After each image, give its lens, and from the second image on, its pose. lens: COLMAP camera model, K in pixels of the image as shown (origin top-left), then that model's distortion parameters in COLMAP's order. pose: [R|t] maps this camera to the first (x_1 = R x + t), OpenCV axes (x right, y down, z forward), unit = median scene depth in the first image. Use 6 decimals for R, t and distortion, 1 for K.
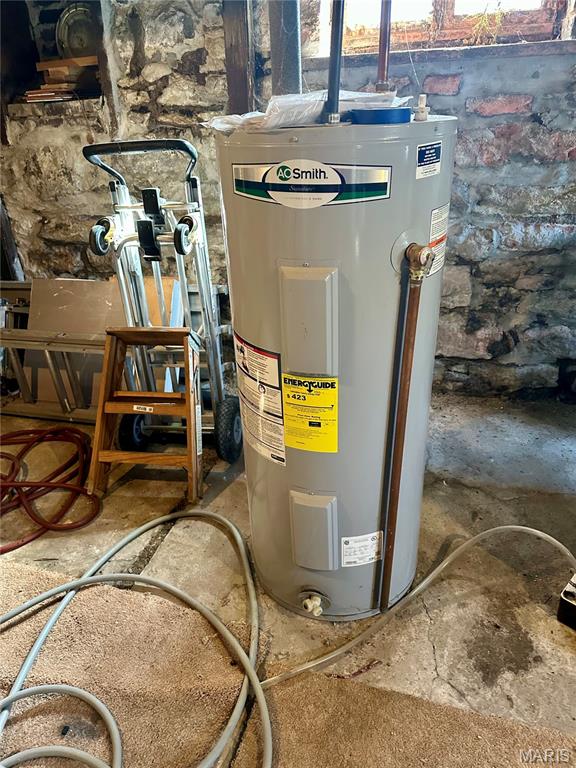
lens RADIAL K [[546.2, 0, 304.4], [0, 546.2, 386.5], [0, 0, 1]] dist [0.007839, -0.003060]
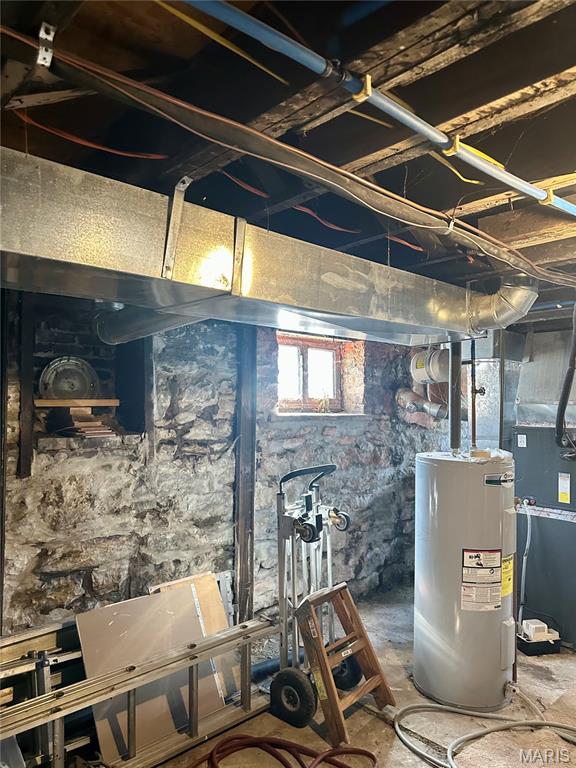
lens RADIAL K [[546.2, 0, 304.4], [0, 546.2, 386.5], [0, 0, 1]] dist [0.007839, -0.003060]
pose [[0.492474, 0.073070, 0.867254, -1.227334], [0.362488, 0.888707, -0.280718, -0.157273], [-0.791247, 0.452616, 0.411178, 0.185313]]
